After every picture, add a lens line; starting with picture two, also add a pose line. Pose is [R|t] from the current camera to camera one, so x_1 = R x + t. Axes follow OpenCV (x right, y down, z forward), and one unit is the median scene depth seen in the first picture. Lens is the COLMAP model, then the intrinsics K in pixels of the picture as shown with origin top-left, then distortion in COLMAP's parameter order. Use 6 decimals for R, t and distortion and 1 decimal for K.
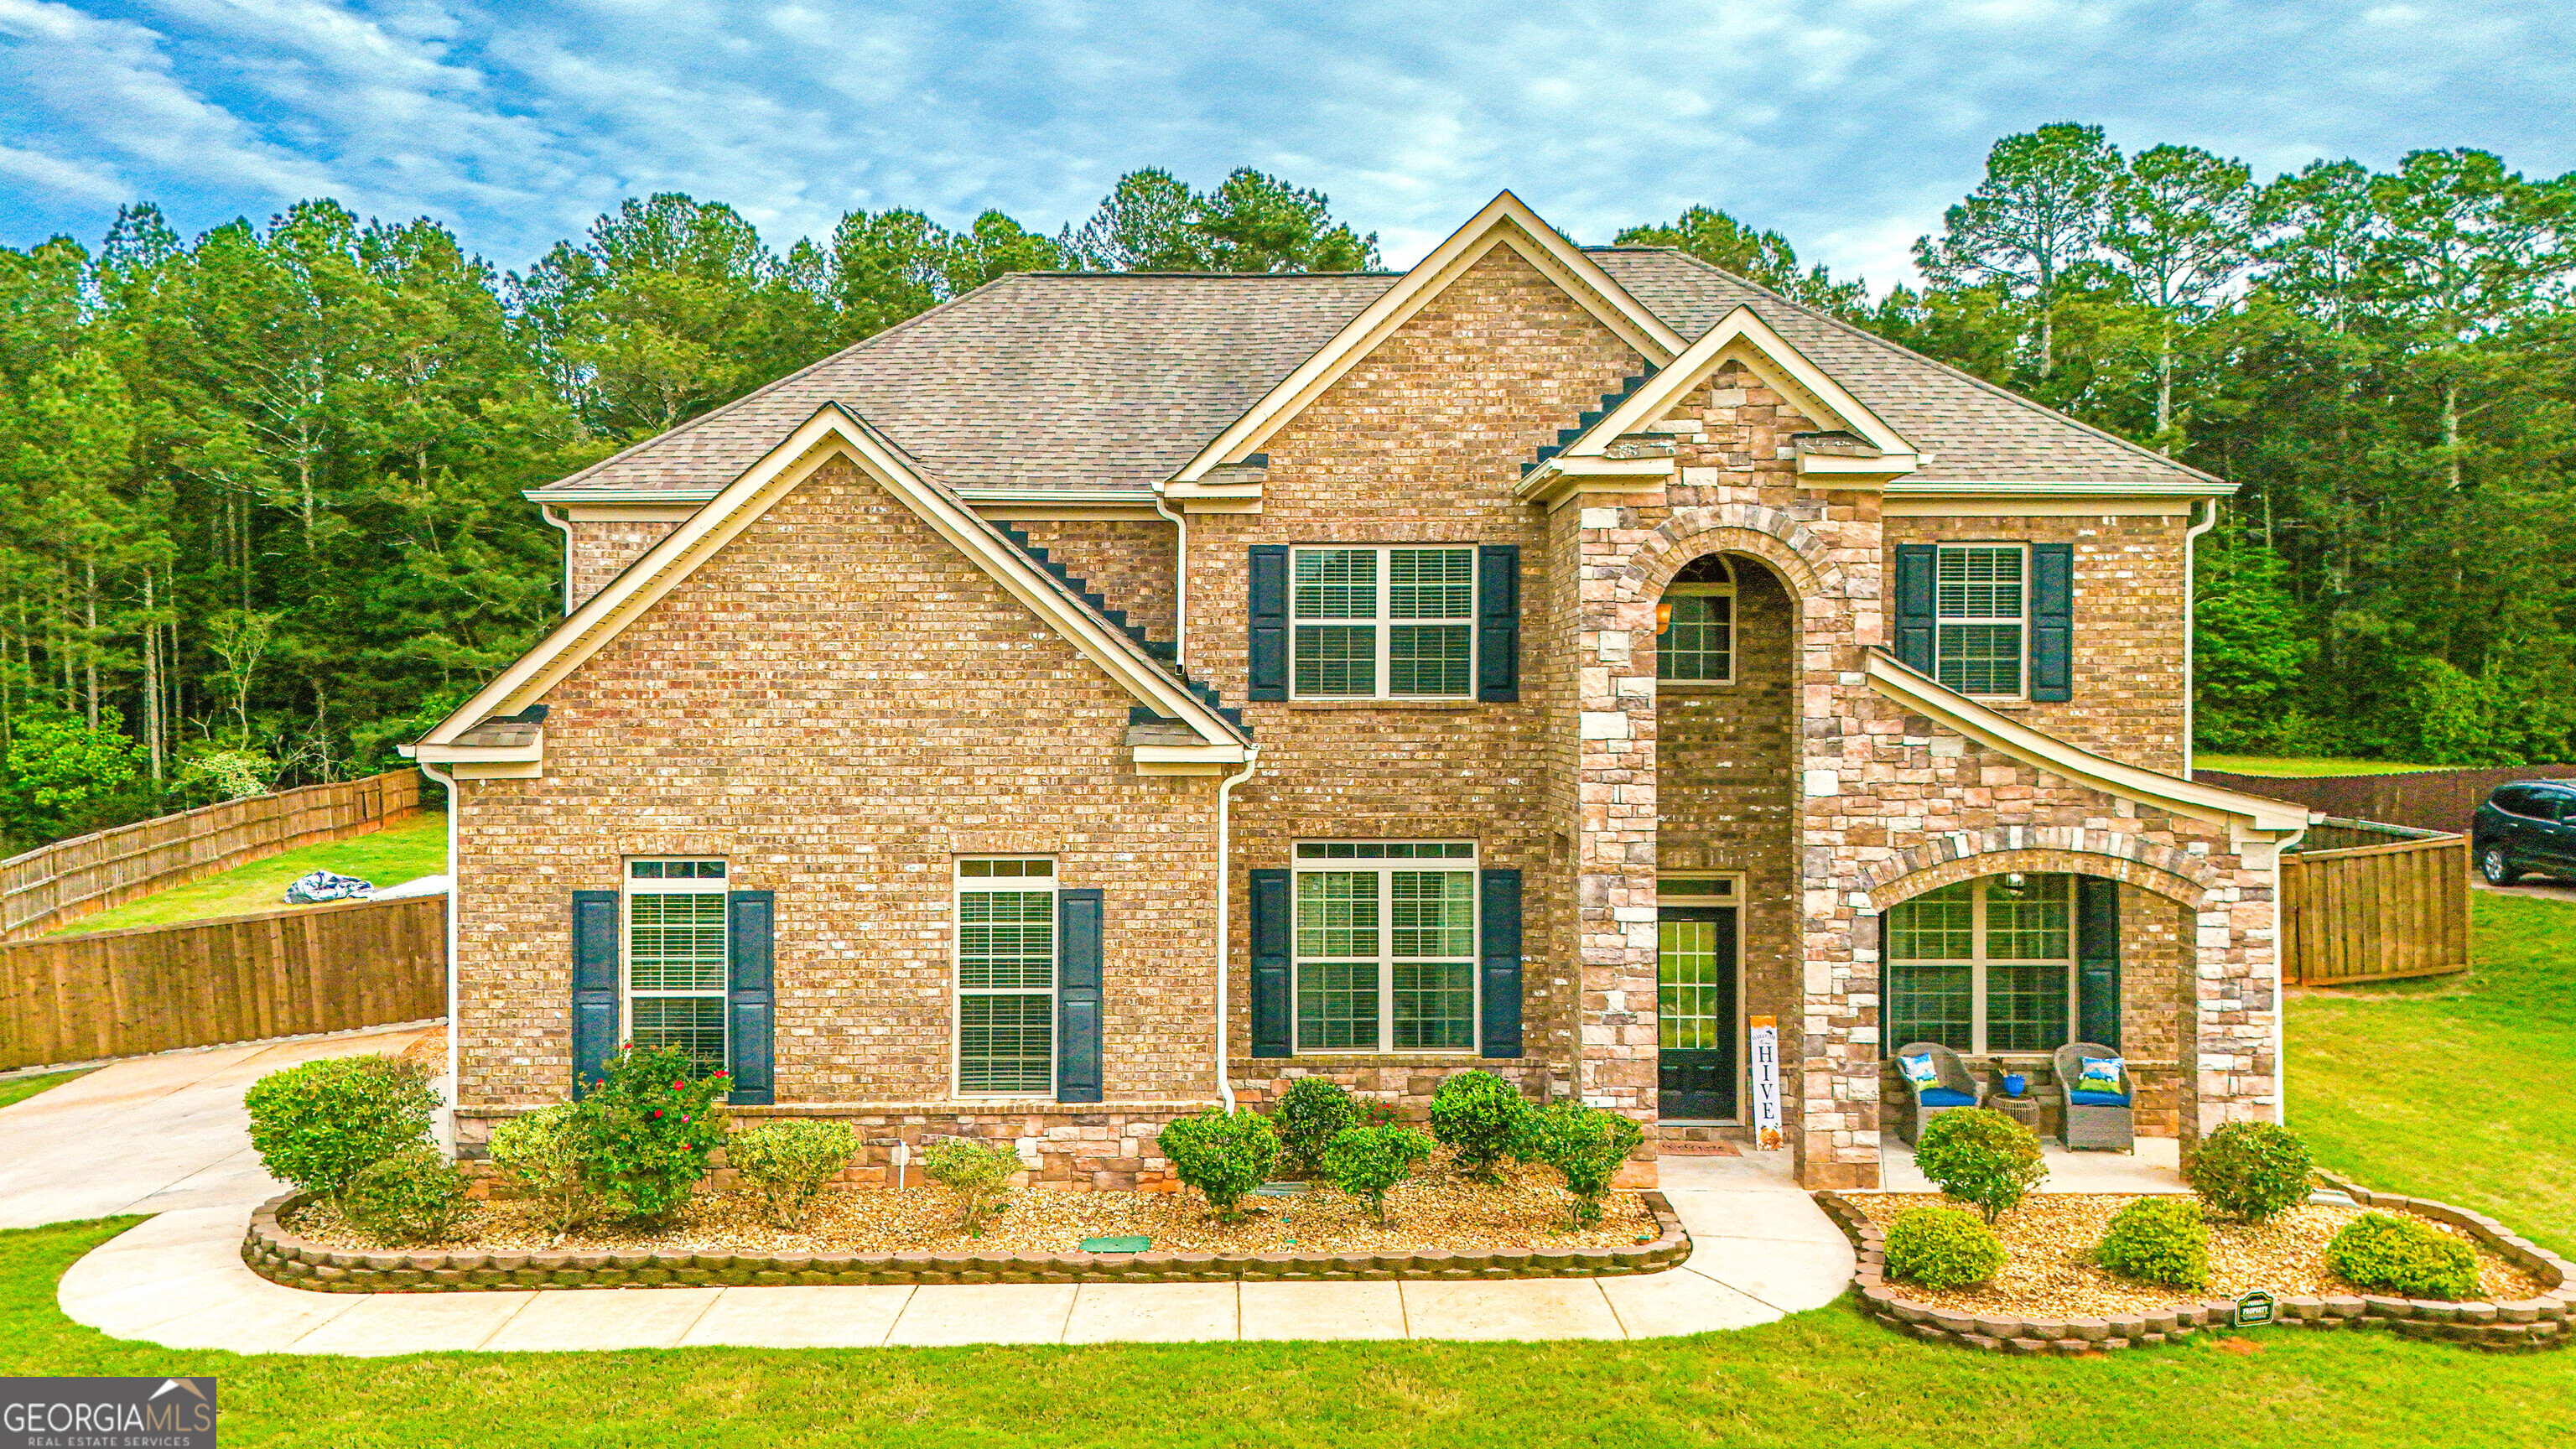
lens RADIAL K [[1903.4, 0, 1287.4], [0, 1903.4, 721.3], [0, 0, 1]] dist [0.052183, -0.014205]
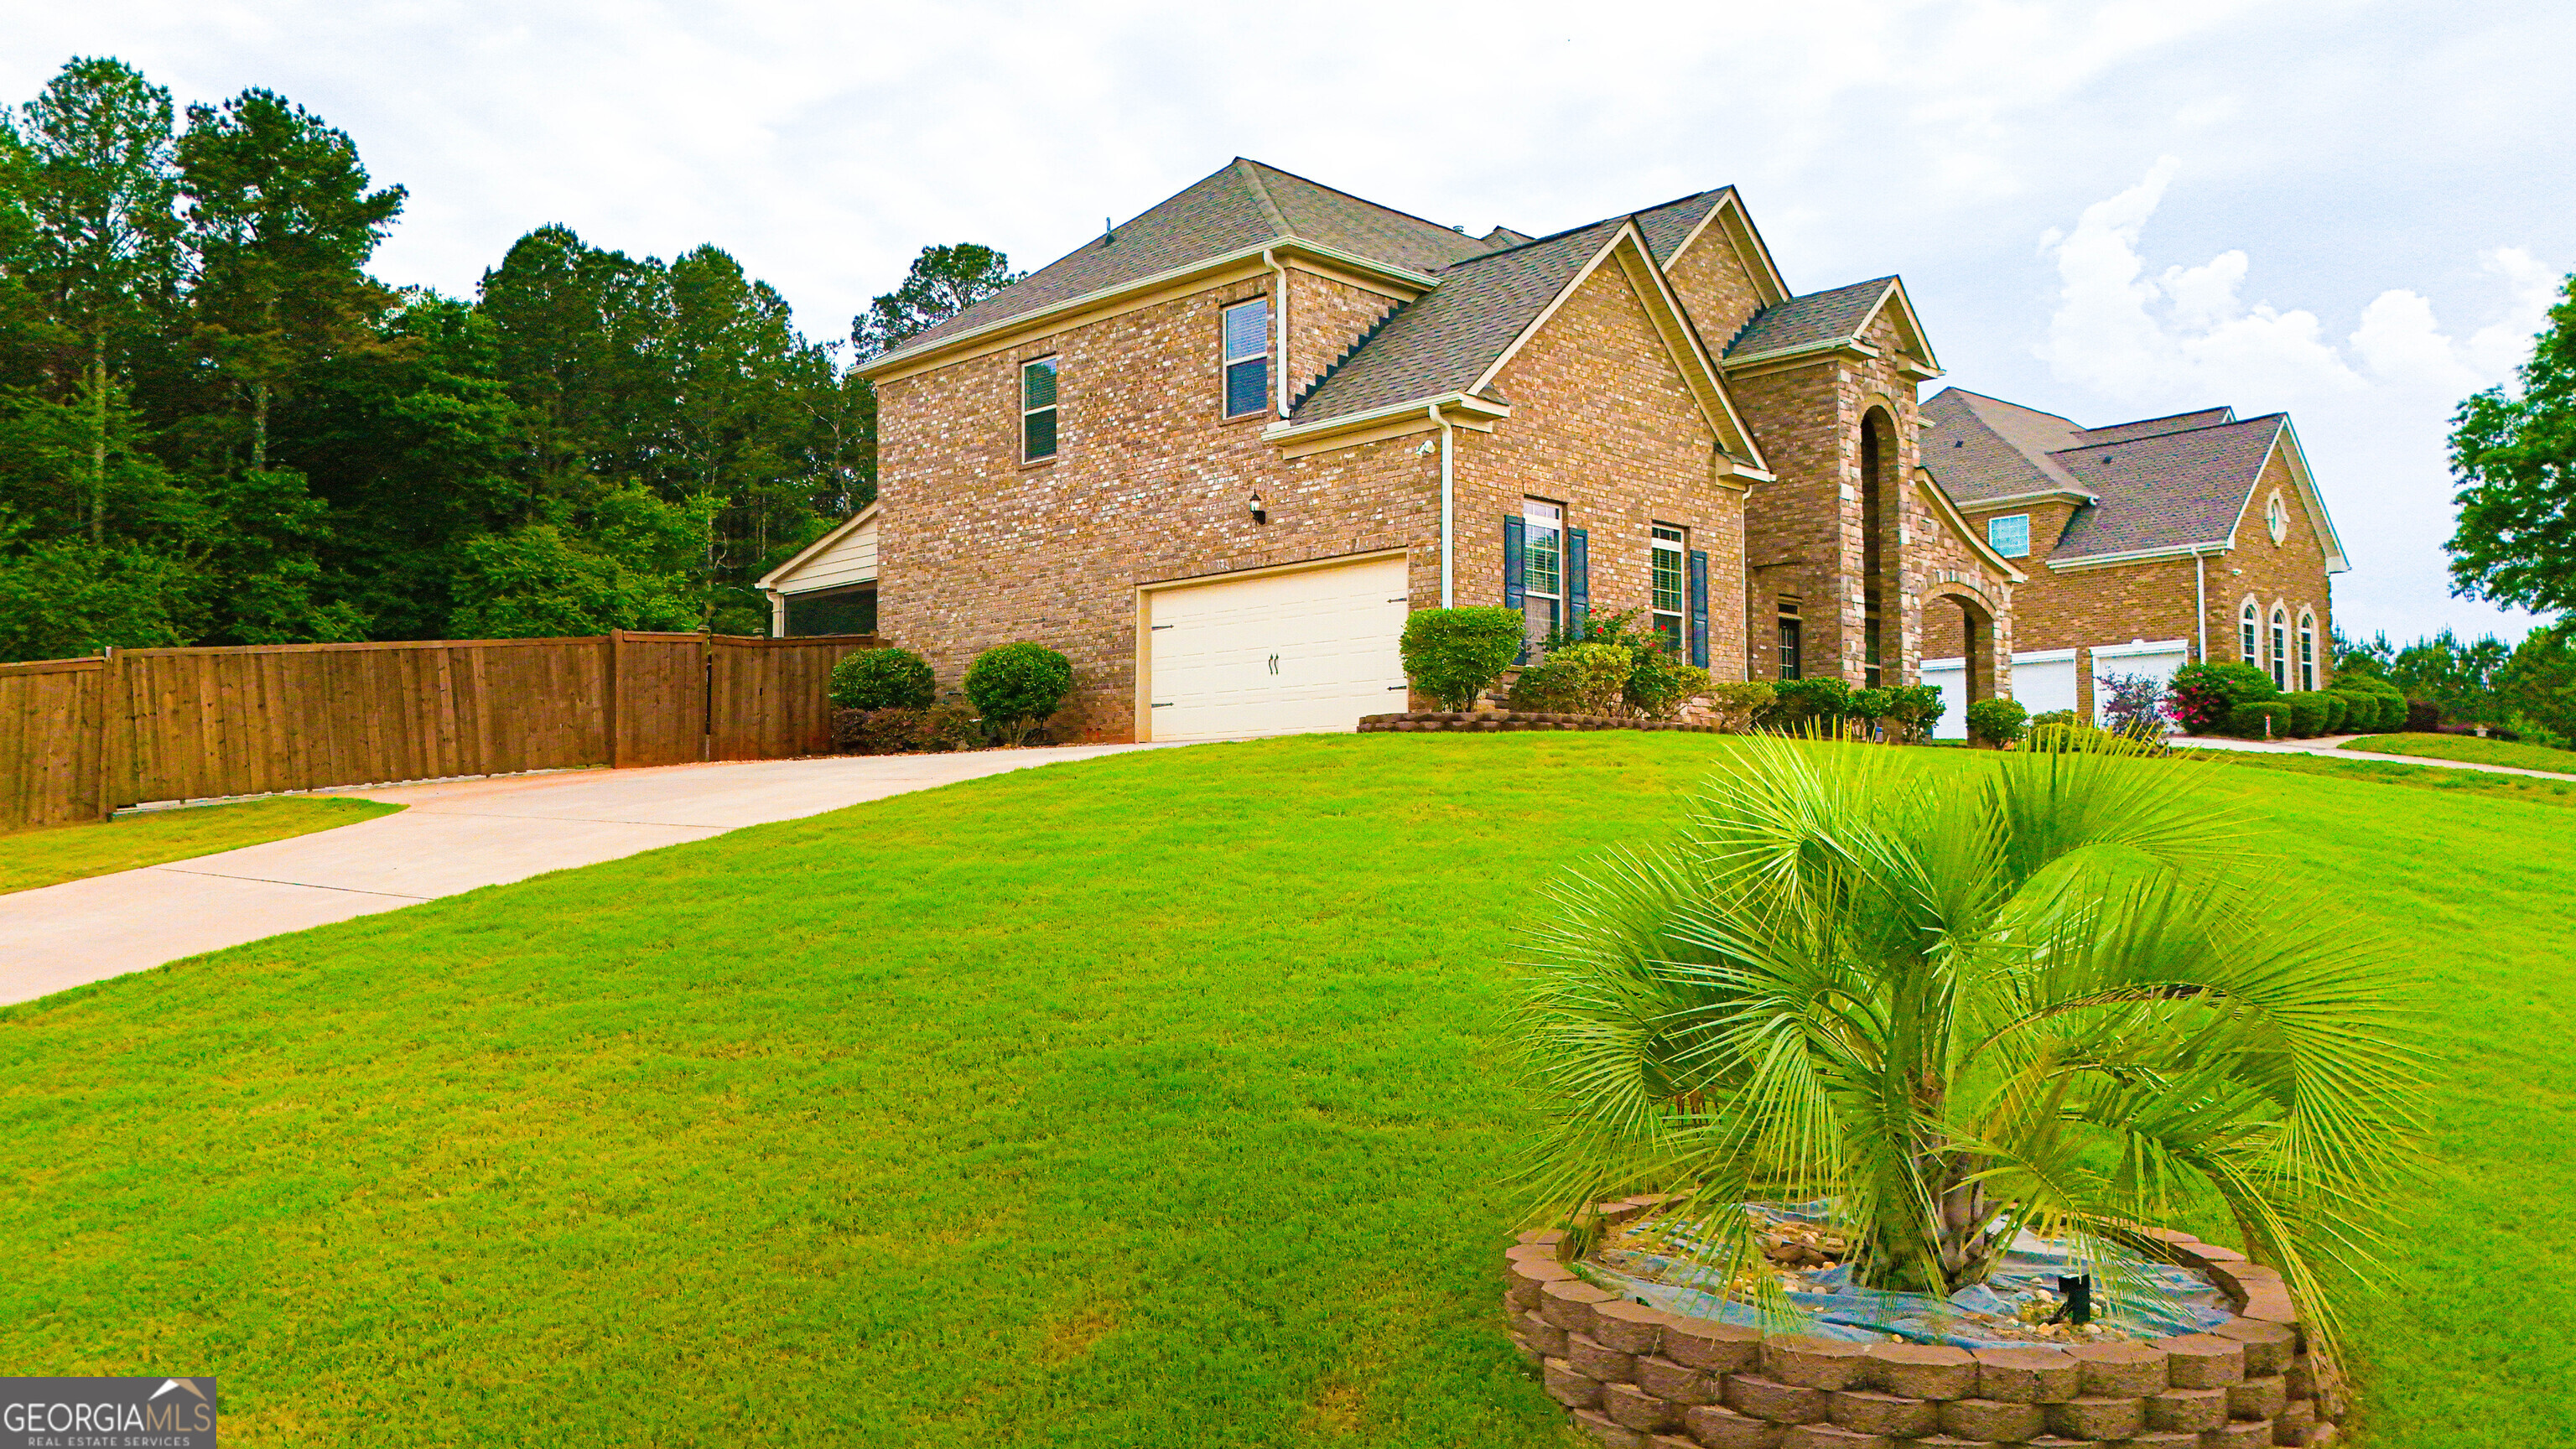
lens RADIAL K [[1903.4, 0, 1289.8], [0, 1903.4, 727.0], [0, 0, 1]] dist [0.052183, -0.014205]
pose [[0.711433, 0.035478, 0.701858, -1.473000], [0.004749, 0.998459, -0.055284, 0.322944], [-0.702738, 0.042664, 0.710169, 0.109795]]
